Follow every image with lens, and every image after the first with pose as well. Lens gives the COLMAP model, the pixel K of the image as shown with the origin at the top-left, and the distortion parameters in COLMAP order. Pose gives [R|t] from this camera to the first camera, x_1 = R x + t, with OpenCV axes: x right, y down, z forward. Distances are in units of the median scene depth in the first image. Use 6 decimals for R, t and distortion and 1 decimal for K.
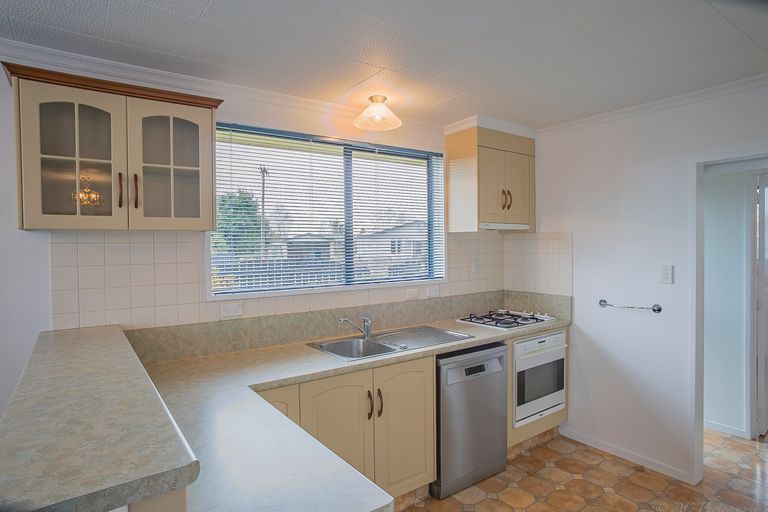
lens RADIAL K [[439.0, 0, 383.1], [0, 439.0, 252.8], [0, 0, 1]] dist [-0.077473, 0.049138]
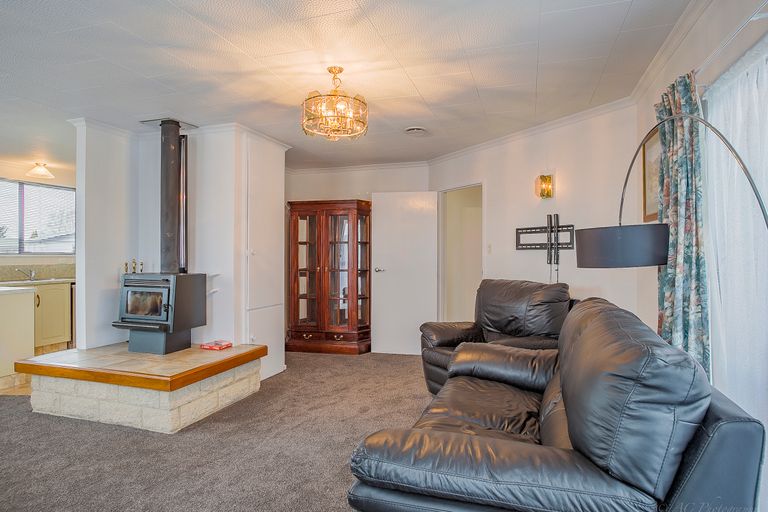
lens RADIAL K [[439.0, 0, 383.1], [0, 439.0, 252.8], [0, 0, 1]] dist [-0.077473, 0.049138]
pose [[0.798331, 0.015672, 0.602016, 0.077783], [-0.001027, 0.999695, -0.024663, 0.129297], [-0.602219, 0.019071, 0.798103, -1.665838]]
